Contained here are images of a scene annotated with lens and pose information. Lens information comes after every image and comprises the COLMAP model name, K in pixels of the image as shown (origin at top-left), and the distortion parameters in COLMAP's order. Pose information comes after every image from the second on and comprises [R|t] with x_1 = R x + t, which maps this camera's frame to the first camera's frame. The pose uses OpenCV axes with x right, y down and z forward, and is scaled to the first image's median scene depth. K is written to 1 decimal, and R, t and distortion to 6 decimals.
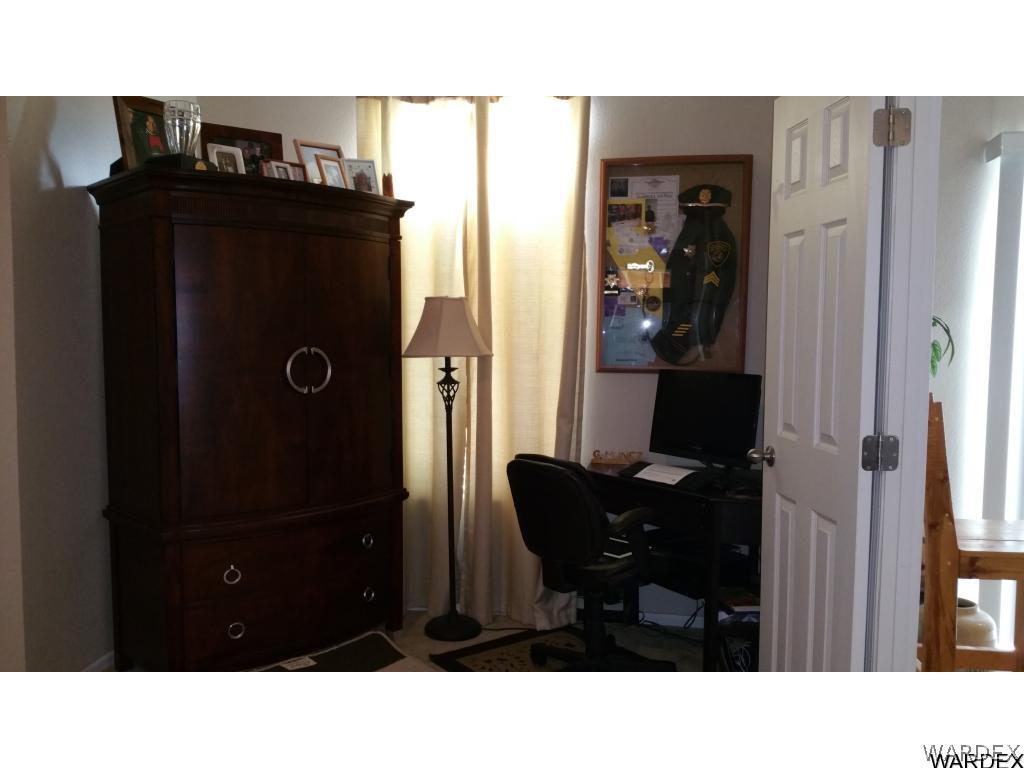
lens RADIAL K [[835.3, 0, 491.0], [0, 835.3, 389.5], [0, 0, 1]] dist [0.118271, -0.211537]
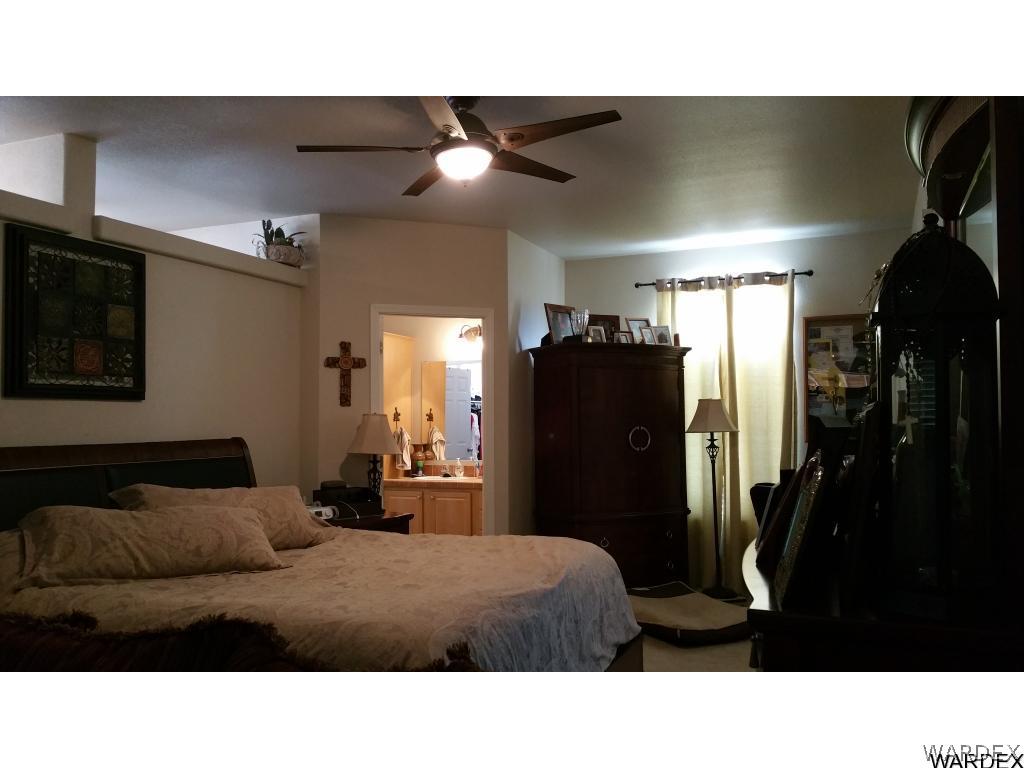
lens RADIAL K [[835.3, 0, 491.0], [0, 835.3, 389.5], [0, 0, 1]] dist [0.118271, -0.211537]
pose [[0.962493, -0.021593, -0.270445, -0.018236], [-0.009903, 0.993367, -0.114559, 0.077799], [0.271125, 0.112941, 0.955895, -0.826353]]
